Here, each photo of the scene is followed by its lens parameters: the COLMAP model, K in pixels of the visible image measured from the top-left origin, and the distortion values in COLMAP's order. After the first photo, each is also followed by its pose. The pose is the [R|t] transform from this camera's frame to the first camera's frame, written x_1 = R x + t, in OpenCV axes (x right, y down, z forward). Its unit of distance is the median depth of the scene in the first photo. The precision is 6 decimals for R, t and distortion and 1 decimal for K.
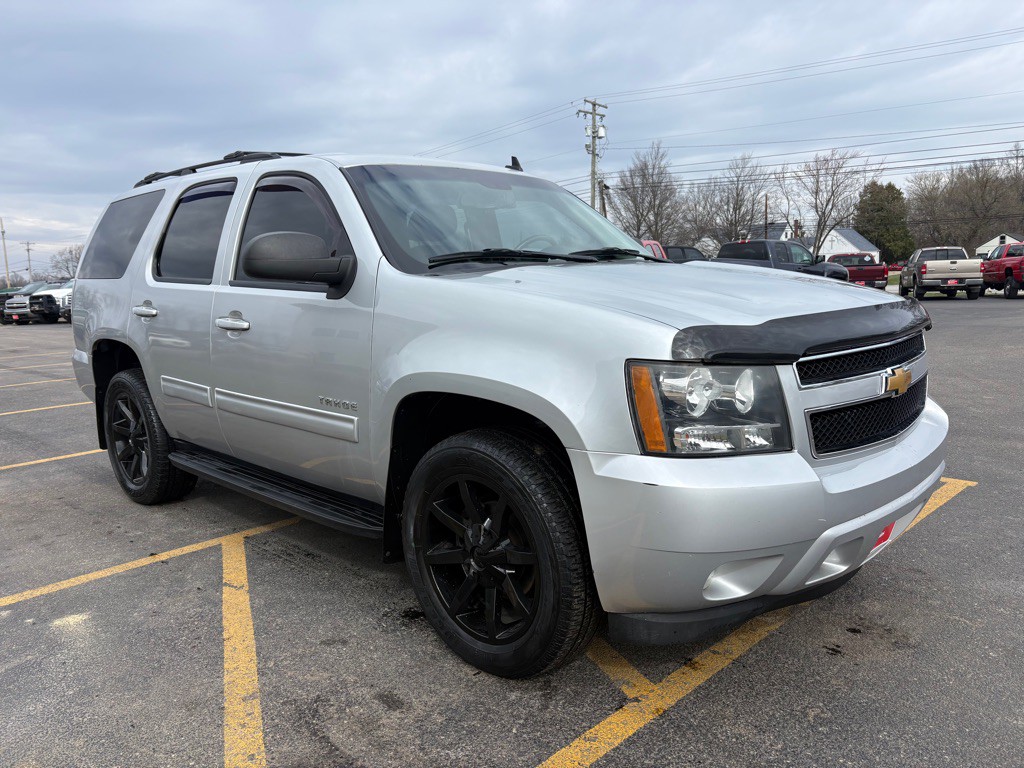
lens RADIAL K [[785.9, 0, 533.1], [0, 785.9, 386.4], [0, 0, 1]] dist [0.001068, -0.002291]
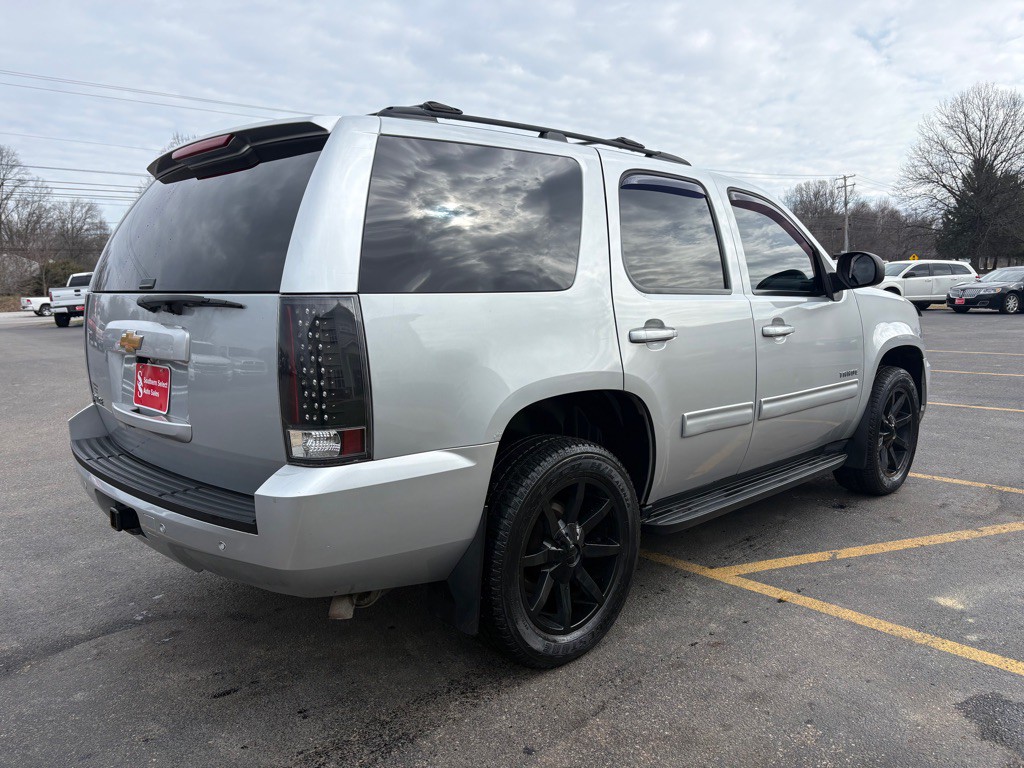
lens RADIAL K [[778.2, 0, 515.9], [0, 778.2, 385.1], [0, 0, 1]] dist [0.047248, -0.050133]
pose [[0.035249, -0.108596, 0.993461, -1.262852], [0.162591, 0.981458, 0.101515, -0.150213], [-0.986064, 0.157949, 0.052252, 1.141659]]
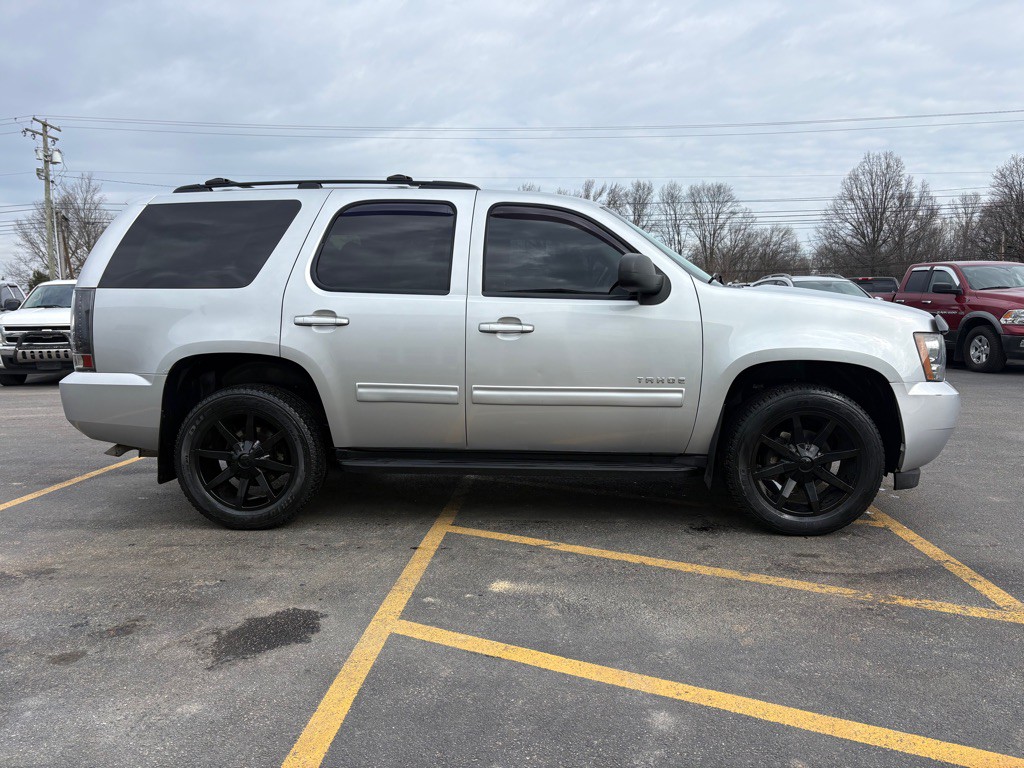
lens RADIAL K [[778.2, 0, 515.9], [0, 778.2, 385.1], [0, 0, 1]] dist [0.047248, -0.050133]
pose [[0.771517, -0.044453, 0.634653, -0.976795], [0.082966, 0.996067, -0.031091, 0.038038], [-0.630775, 0.076642, 0.772171, 0.085164]]
